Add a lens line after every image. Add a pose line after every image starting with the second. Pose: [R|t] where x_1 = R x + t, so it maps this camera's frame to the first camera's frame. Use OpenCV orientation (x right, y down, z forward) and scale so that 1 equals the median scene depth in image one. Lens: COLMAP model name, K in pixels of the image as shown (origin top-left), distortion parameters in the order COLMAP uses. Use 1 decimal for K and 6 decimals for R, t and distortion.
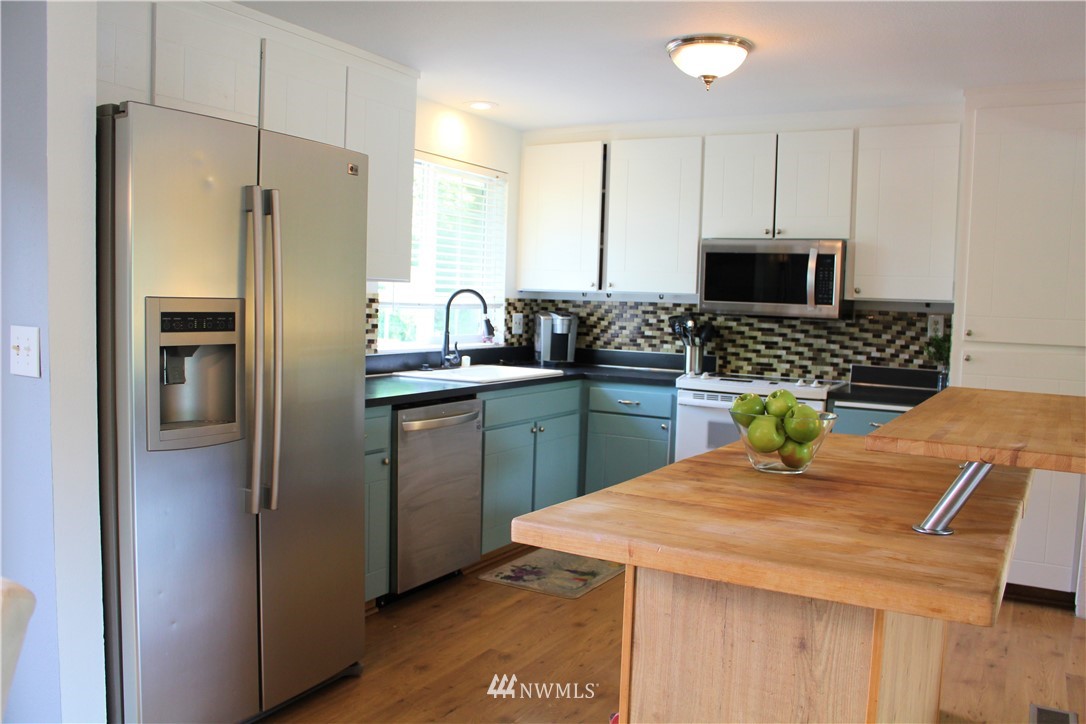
lens RADIAL K [[906.3, 0, 547.6], [0, 906.3, 366.3], [0, 0, 1]] dist [-0.153046, 0.131926]
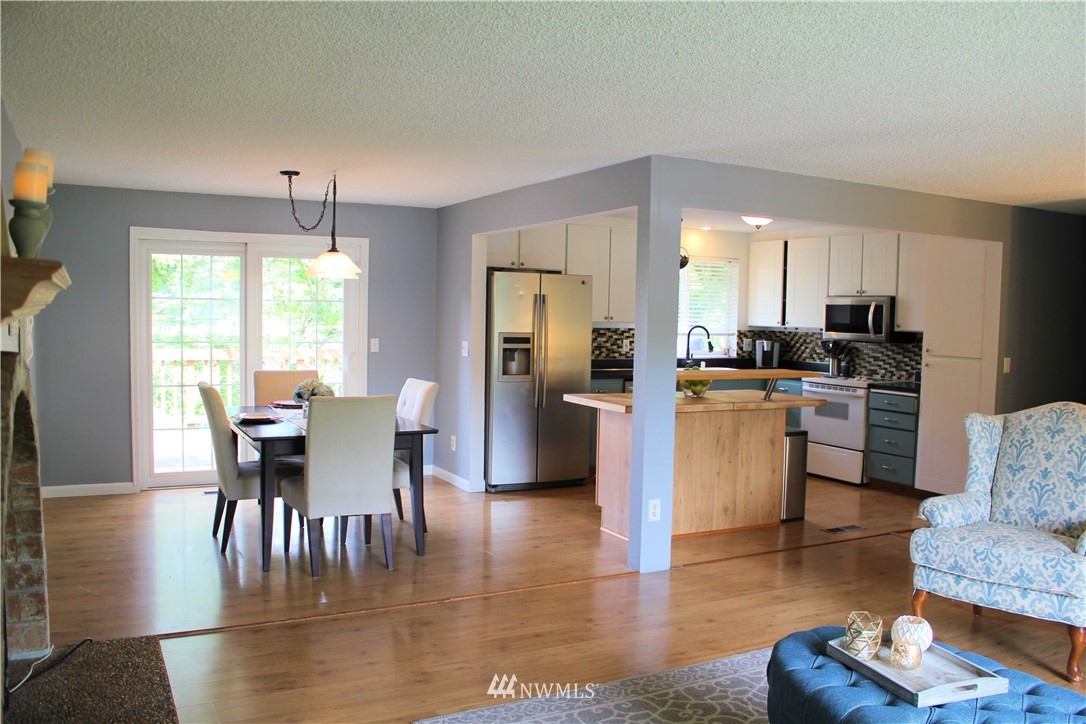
lens RADIAL K [[906.3, 0, 543.0], [0, 906.3, 369.7], [0, 0, 1]] dist [-0.153046, 0.131926]
pose [[0.840555, 0.021730, -0.541290, 0.644585], [-0.034584, 0.999309, -0.013587, 0.041856], [0.540621, 0.030140, 0.840726, -0.733743]]
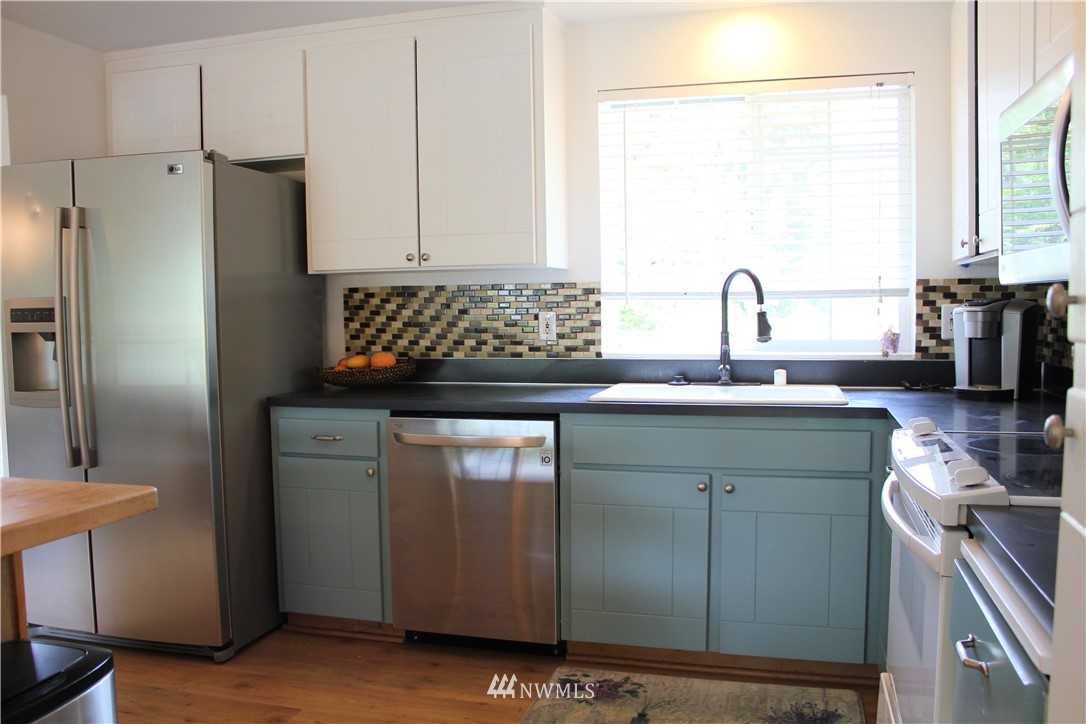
lens RADIAL K [[906.3, 0, 538.0], [0, 906.3, 369.3], [0, 0, 1]] dist [-0.153046, 0.131926]
pose [[0.229663, 0.035626, -0.972618, 0.523319], [-0.050683, 0.998412, 0.024603, -0.018913], [0.971950, 0.043645, 0.231104, 0.691150]]
